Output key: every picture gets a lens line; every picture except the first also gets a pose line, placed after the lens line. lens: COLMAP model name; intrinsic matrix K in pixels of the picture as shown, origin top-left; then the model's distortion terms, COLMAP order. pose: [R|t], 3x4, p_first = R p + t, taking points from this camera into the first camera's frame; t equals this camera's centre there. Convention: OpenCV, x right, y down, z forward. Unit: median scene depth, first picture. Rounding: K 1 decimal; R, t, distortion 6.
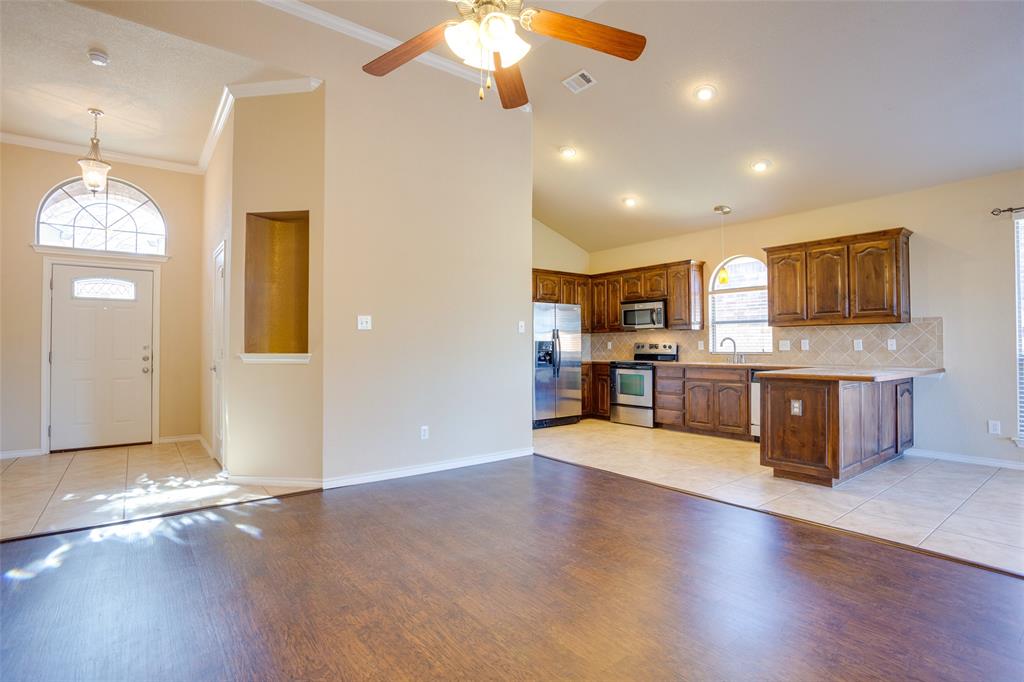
lens RADIAL K [[499.7, 0, 510.3], [0, 499.7, 337.9], [0, 0, 1]] dist [-0.071229, 0.029705]
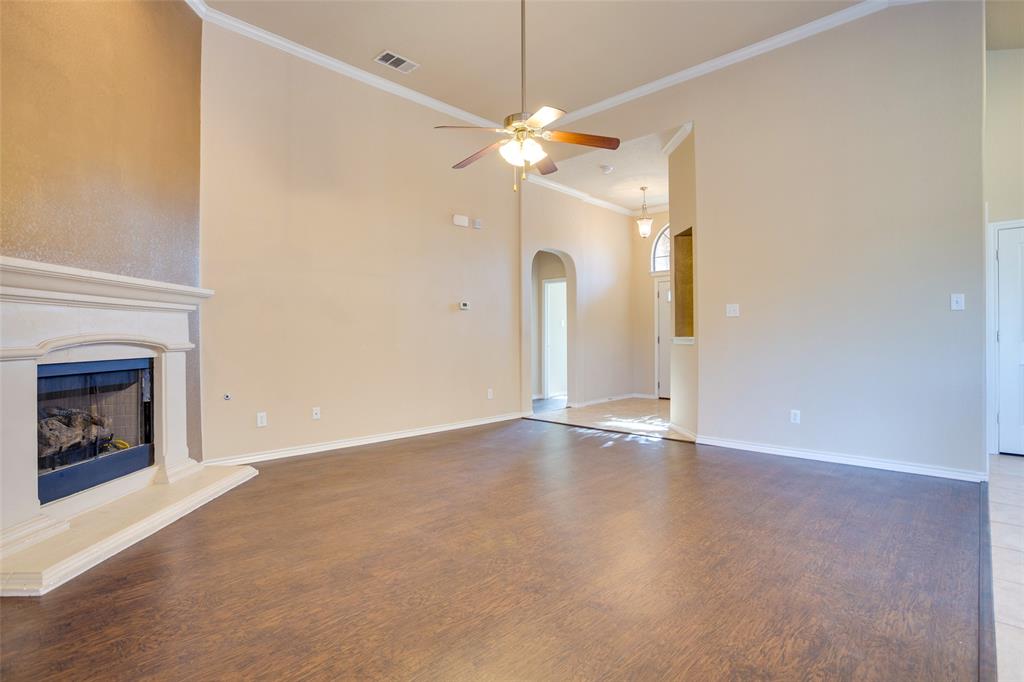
lens RADIAL K [[499.7, 0, 510.3], [0, 499.7, 337.9], [0, 0, 1]] dist [-0.071229, 0.029705]
pose [[0.141950, 0.003568, -0.989867, 0.539493], [0.023334, 0.999704, 0.006949, 0.009019], [0.989599, -0.024084, 0.141825, 0.223348]]
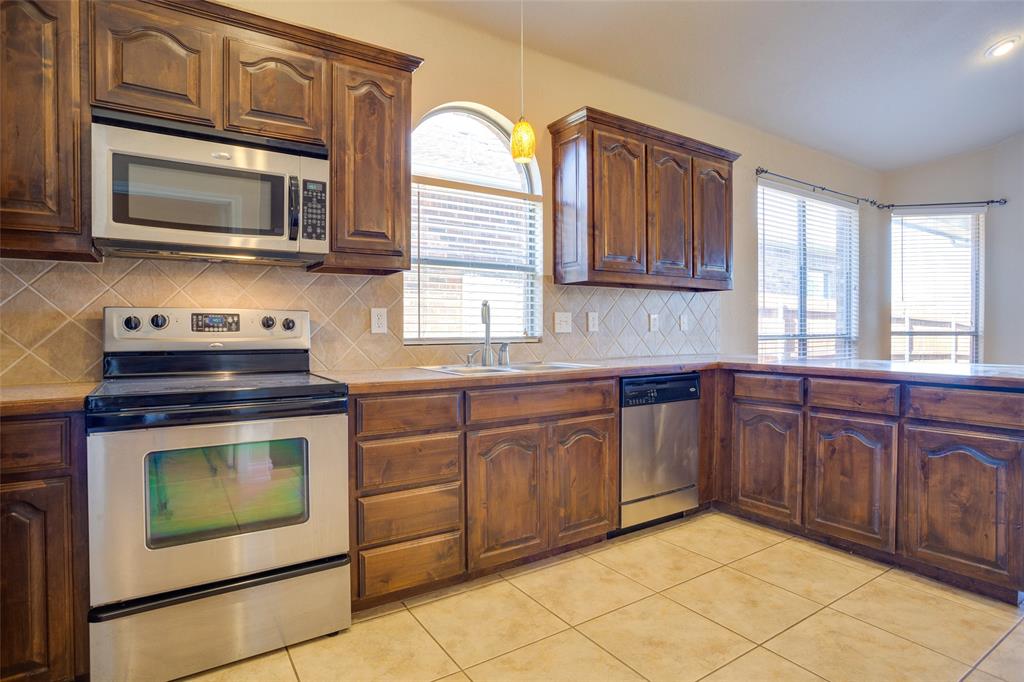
lens RADIAL K [[539.2, 0, 510.2], [0, 539.2, 337.8], [0, 0, 1]] dist [-0.070200, 0.035853]
pose [[0.077405, -0.011590, 0.996932, 0.017205], [-0.013461, 0.999829, 0.012668, 0.024292], [-0.996909, -0.014400, 0.077236, 1.004069]]
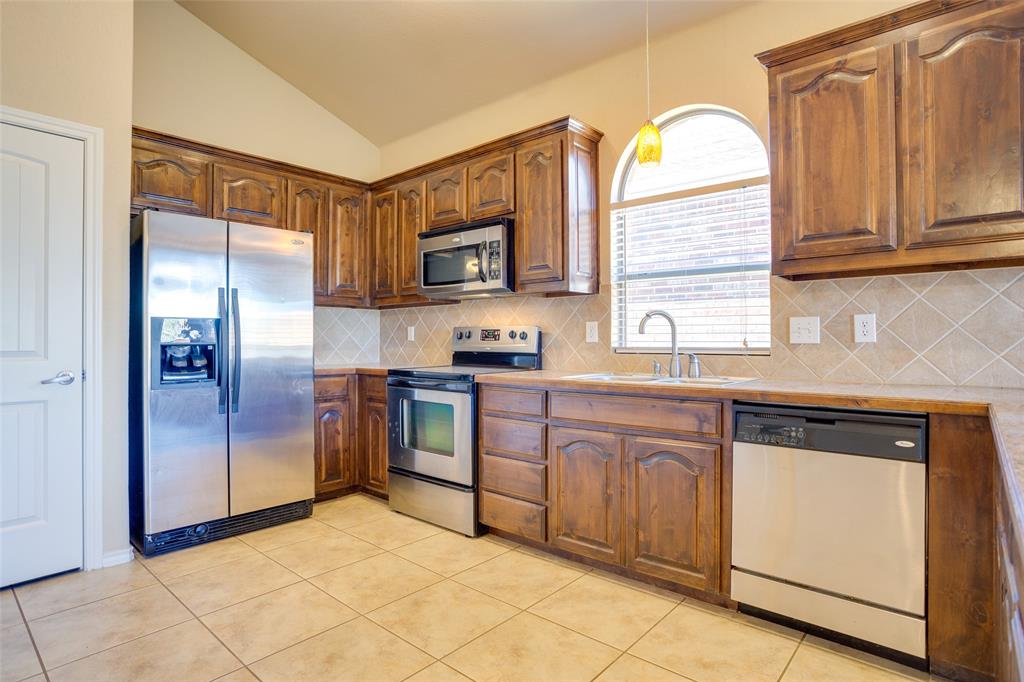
lens RADIAL K [[539.2, 0, 510.2], [0, 539.2, 337.8], [0, 0, 1]] dist [-0.070200, 0.035853]
pose [[0.980350, 0.003225, 0.197241, 0.259032], [-0.005443, 0.999928, 0.010703, 0.017846], [-0.197193, -0.011566, 0.980297, 0.645075]]
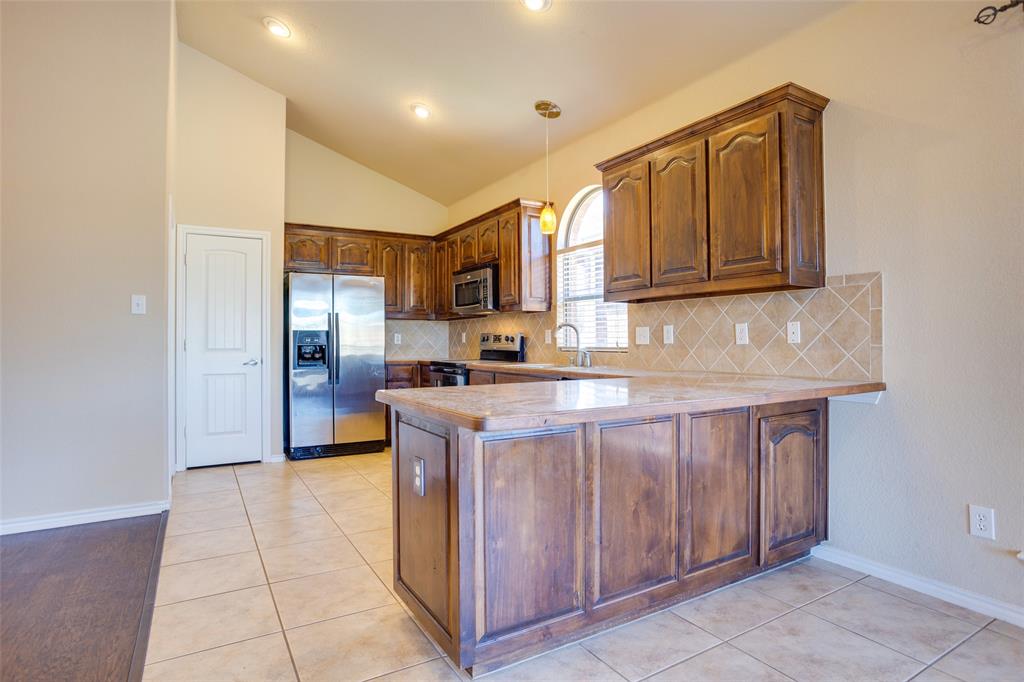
lens RADIAL K [[539.2, 0, 510.2], [0, 539.2, 337.8], [0, 0, 1]] dist [-0.070200, 0.035853]
pose [[0.993263, -0.000604, -0.115881, 0.476323], [0.001668, 0.999957, 0.009085, 0.011831], [0.115870, -0.009217, 0.993222, 0.360932]]
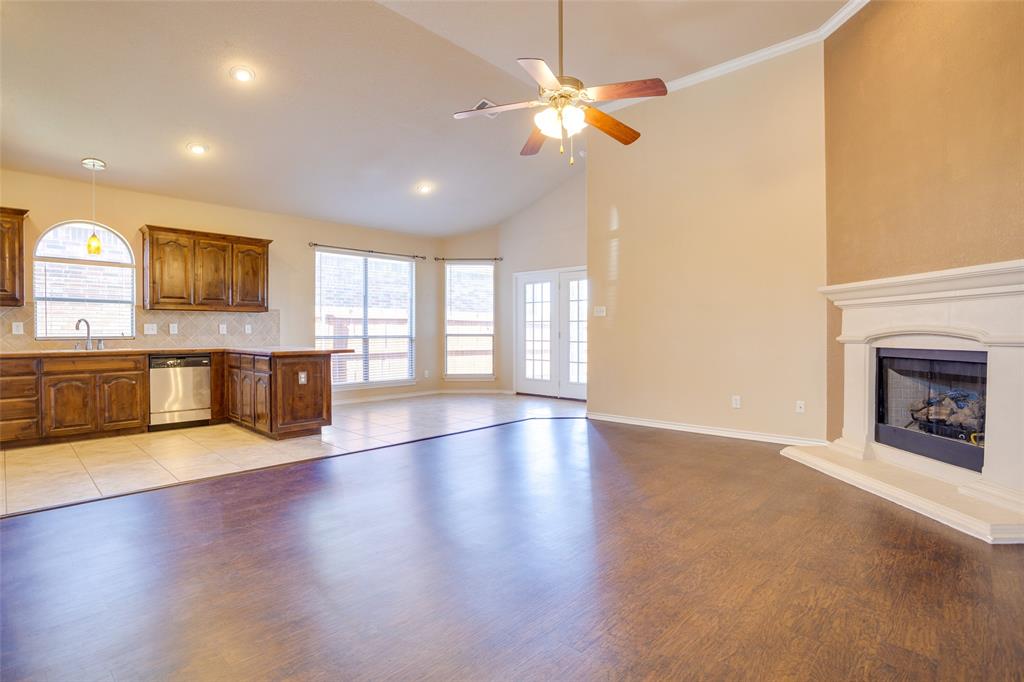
lens RADIAL K [[499.7, 0, 510.3], [0, 499.7, 337.9], [0, 0, 1]] dist [-0.071229, 0.029705]
pose [[-0.162412, -0.007240, 0.986697, -0.494335], [-0.015206, 0.999873, 0.004834, 0.017216], [-0.986606, -0.014219, -0.162501, 0.451744]]
